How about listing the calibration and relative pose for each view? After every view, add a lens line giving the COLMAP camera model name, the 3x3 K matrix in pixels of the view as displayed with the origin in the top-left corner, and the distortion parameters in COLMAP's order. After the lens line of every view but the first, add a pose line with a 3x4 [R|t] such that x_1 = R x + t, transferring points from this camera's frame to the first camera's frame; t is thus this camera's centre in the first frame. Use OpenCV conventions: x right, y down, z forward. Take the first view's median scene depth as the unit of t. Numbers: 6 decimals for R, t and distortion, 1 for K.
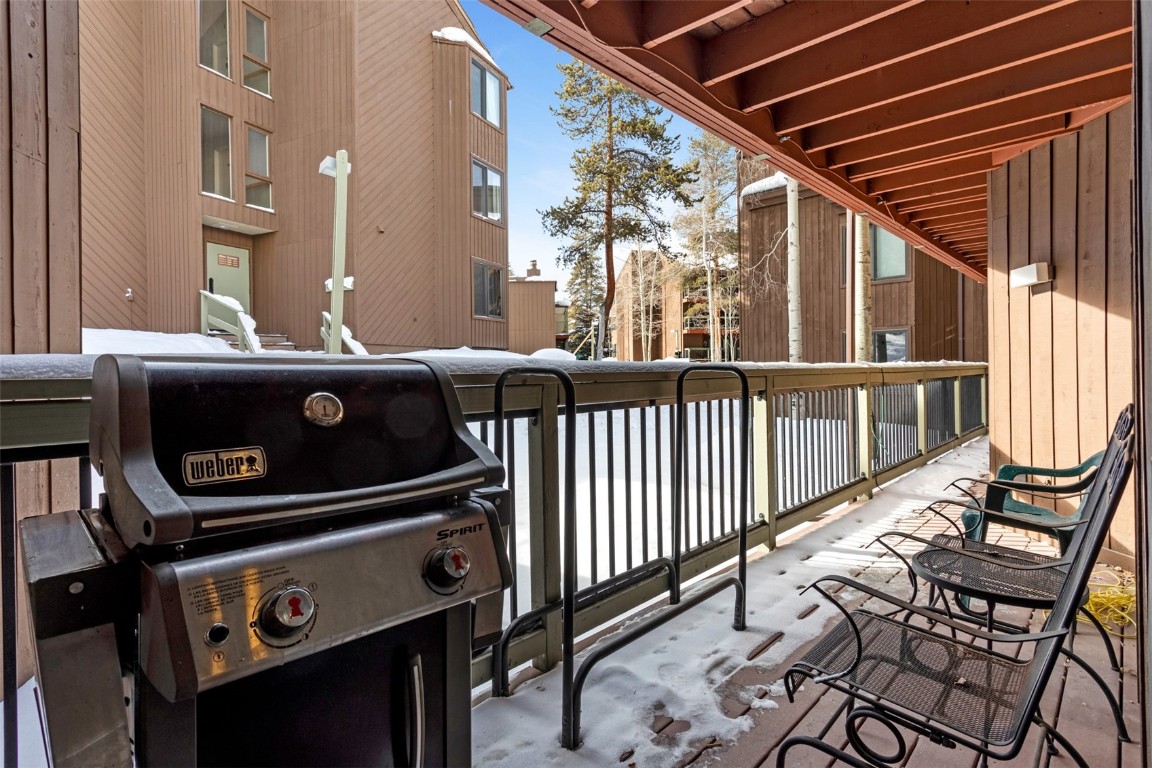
lens RADIAL K [[565.5, 0, 580.6], [0, 565.5, 372.9], [0, 0, 1]] dist [0.002283, 0.000100]
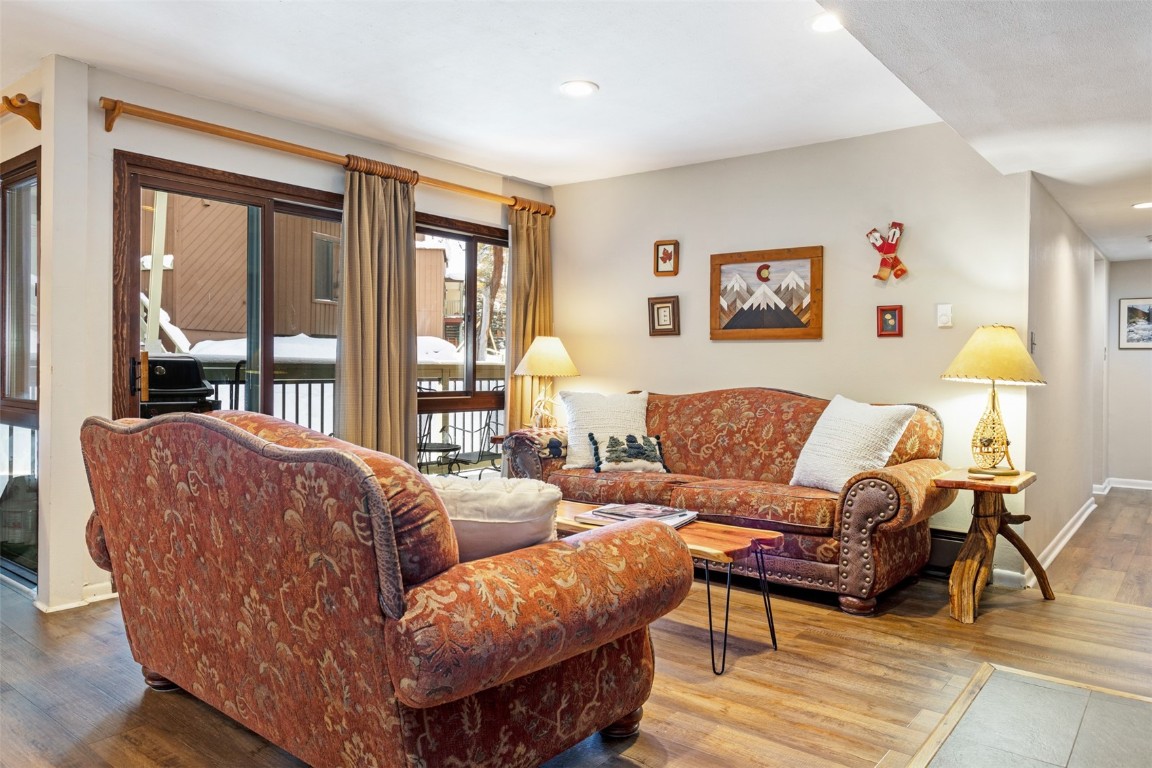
lens RADIAL K [[783.5, 0, 569.2], [0, 783.5, 376.9], [0, 0, 1]] dist [-0.005466, 0.002451]
pose [[0.995834, 0.029001, 0.086450, 0.134045], [-0.029905, 0.999511, 0.009177, -0.002957], [-0.086142, -0.011724, 0.996214, -0.323797]]
